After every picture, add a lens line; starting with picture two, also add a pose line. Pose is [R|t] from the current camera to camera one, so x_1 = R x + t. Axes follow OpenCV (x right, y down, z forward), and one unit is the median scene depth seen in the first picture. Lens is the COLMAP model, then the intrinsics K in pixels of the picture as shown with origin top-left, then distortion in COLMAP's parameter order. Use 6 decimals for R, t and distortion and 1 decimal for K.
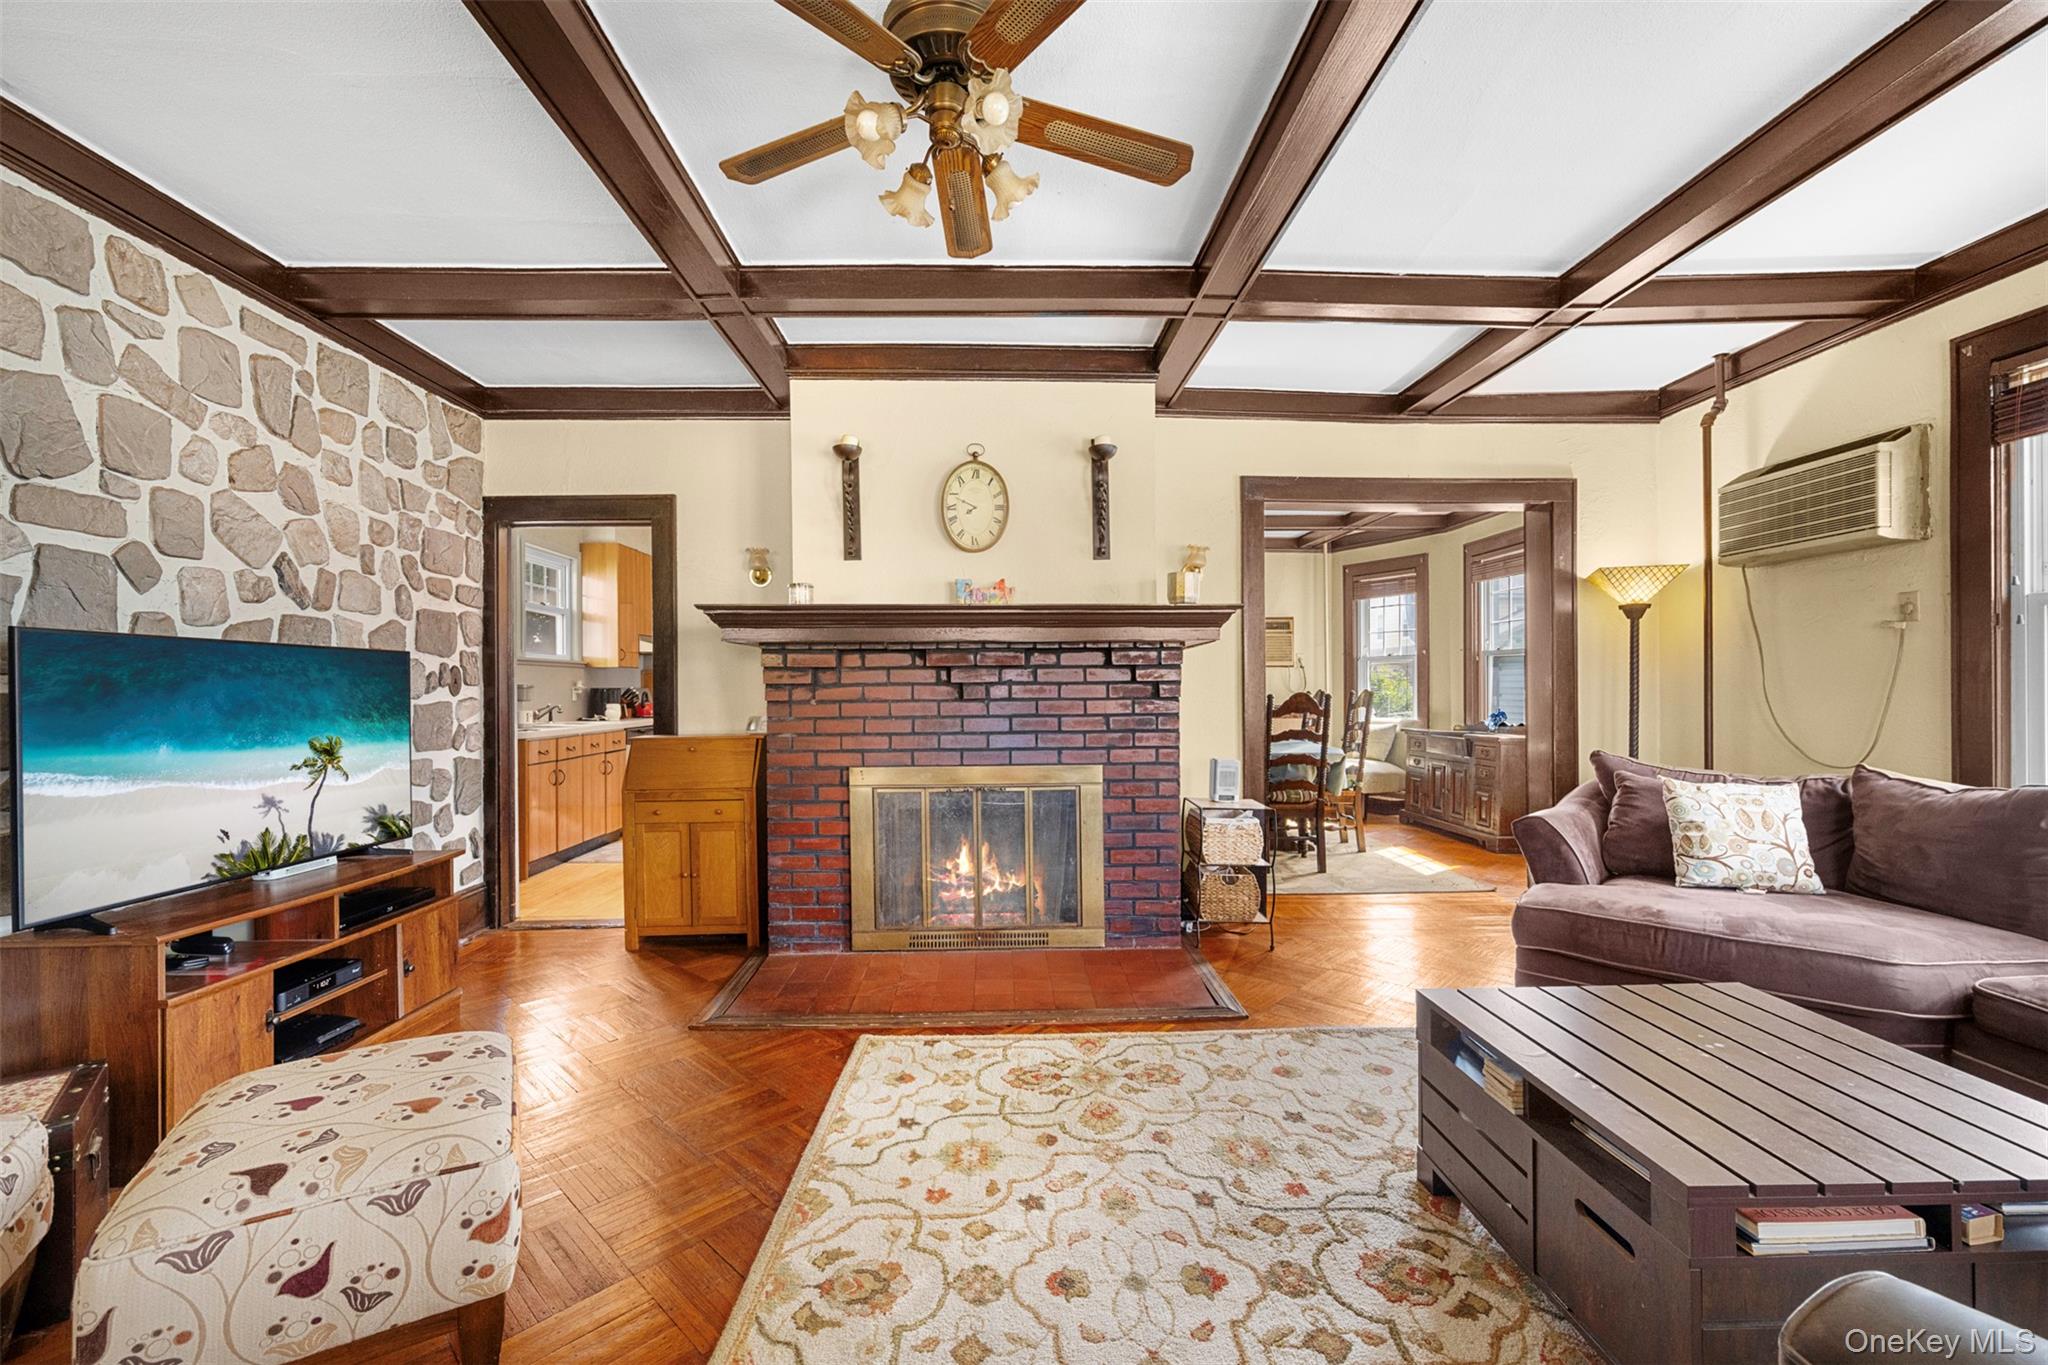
lens RADIAL K [[844.8, 0, 1024.0], [0, 844.8, 682.5], [0, 0, 1]] dist [-0.001621, -0.000167]
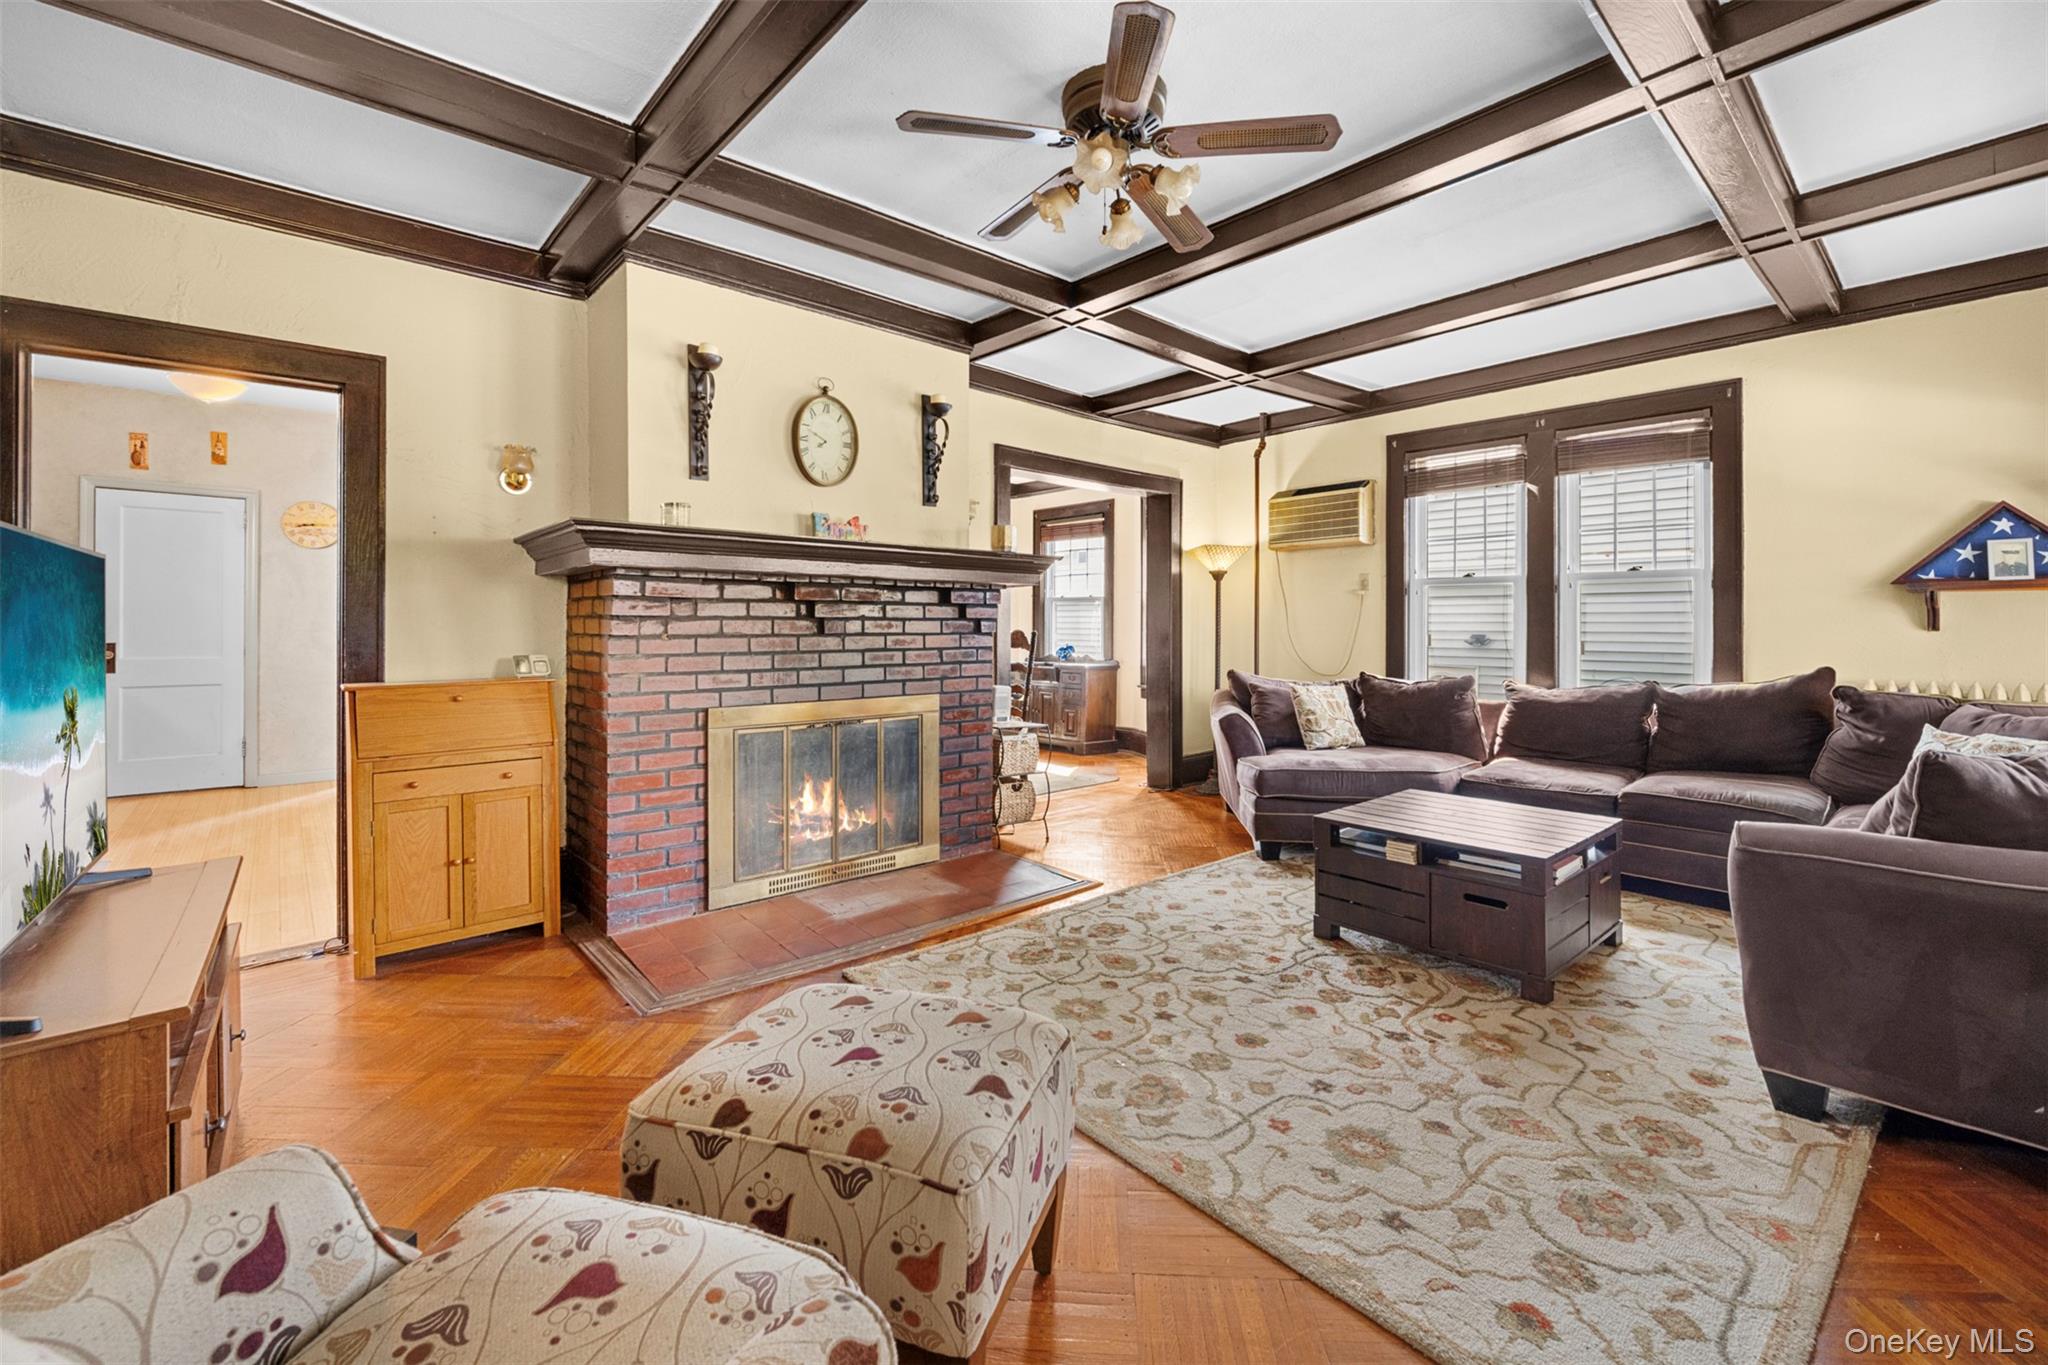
lens RADIAL K [[864.2, 0, 1058.1], [0, 864.2, 618.5], [0, 0, 1]] dist [0.001122, 0.000047]
pose [[0.755628, 0.013886, 0.654854, -0.530575], [-0.011624, 0.999902, -0.007790, 0.006338], [-0.654898, -0.001726, 0.755715, 0.050283]]
